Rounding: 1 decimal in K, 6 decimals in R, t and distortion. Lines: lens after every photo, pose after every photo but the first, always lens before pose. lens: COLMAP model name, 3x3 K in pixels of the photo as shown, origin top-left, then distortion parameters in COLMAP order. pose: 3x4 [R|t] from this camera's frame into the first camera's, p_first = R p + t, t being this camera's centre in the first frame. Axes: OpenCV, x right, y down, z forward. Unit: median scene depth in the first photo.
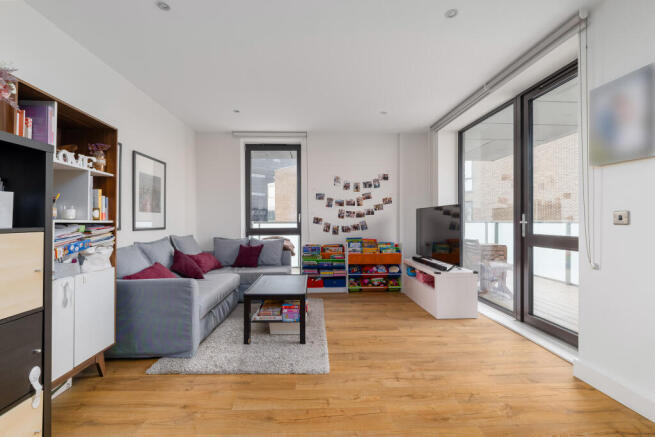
lens RADIAL K [[283.3, 0, 327.5], [0, 283.3, 218.5], [0, 0, 1]] dist [0.000727, -0.000166]
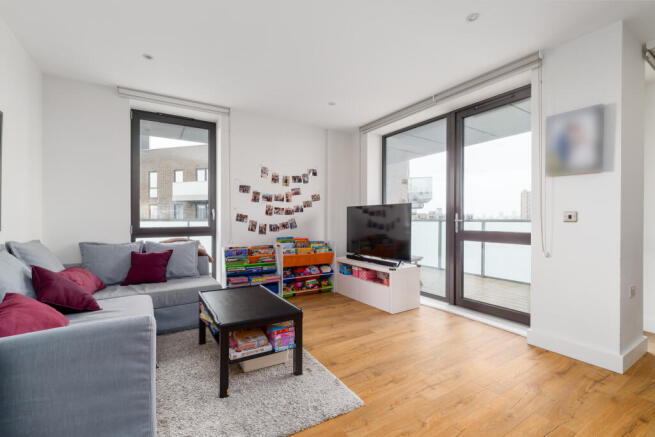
lens RADIAL K [[281.0, 0, 327.5], [0, 281.0, 218.5], [0, 0, 1]] dist [-0.000509, -0.000166]
pose [[0.870385, 0.006824, 0.492324, -0.237593], [-0.009552, 0.999950, 0.003027, 0.004759], [-0.492278, -0.007337, 0.870407, 0.170339]]
